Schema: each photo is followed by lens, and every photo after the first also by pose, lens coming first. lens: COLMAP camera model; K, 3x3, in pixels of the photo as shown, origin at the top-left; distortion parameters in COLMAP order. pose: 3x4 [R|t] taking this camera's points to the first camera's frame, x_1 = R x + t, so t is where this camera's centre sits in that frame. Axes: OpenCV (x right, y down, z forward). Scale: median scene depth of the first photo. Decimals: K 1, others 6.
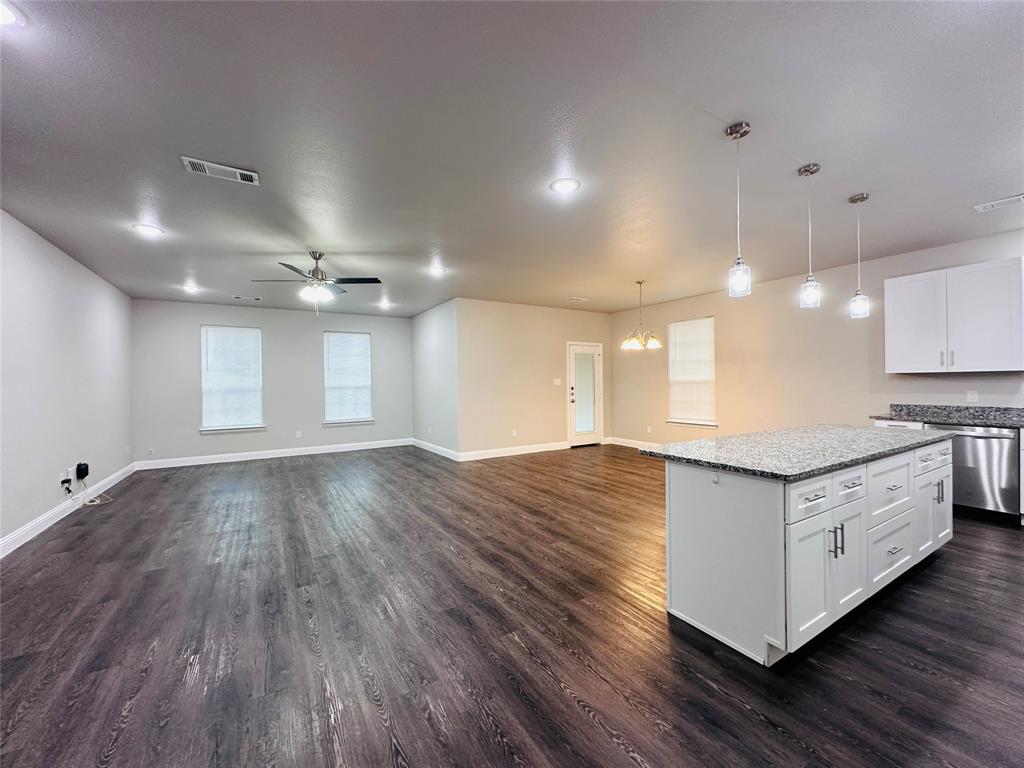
lens RADIAL K [[406.8, 0, 512.0], [0, 406.8, 384.0], [0, 0, 1]] dist [-0.002669, -0.000394]
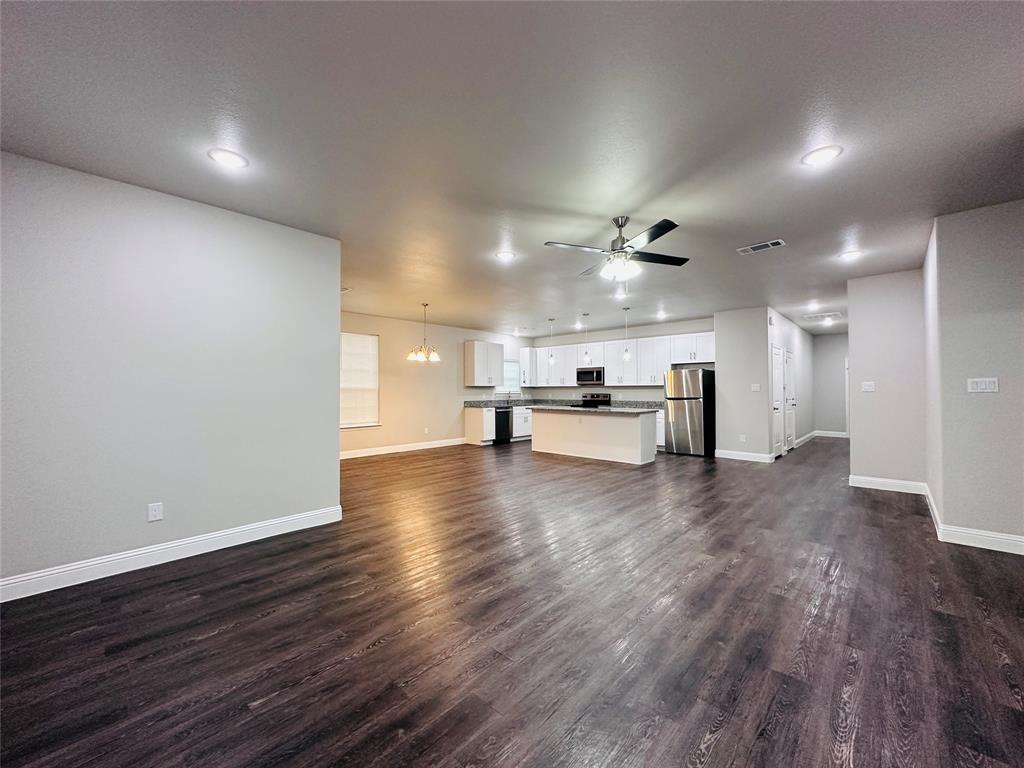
lens RADIAL K [[406.8, 0, 512.0], [0, 406.8, 384.0], [0, 0, 1]] dist [-0.002669, -0.000394]
pose [[-0.267313, 0.026575, 0.963243, -0.766846], [0.010310, 0.999641, -0.024718, 0.012051], [-0.963555, 0.003323, -0.267491, 0.920323]]
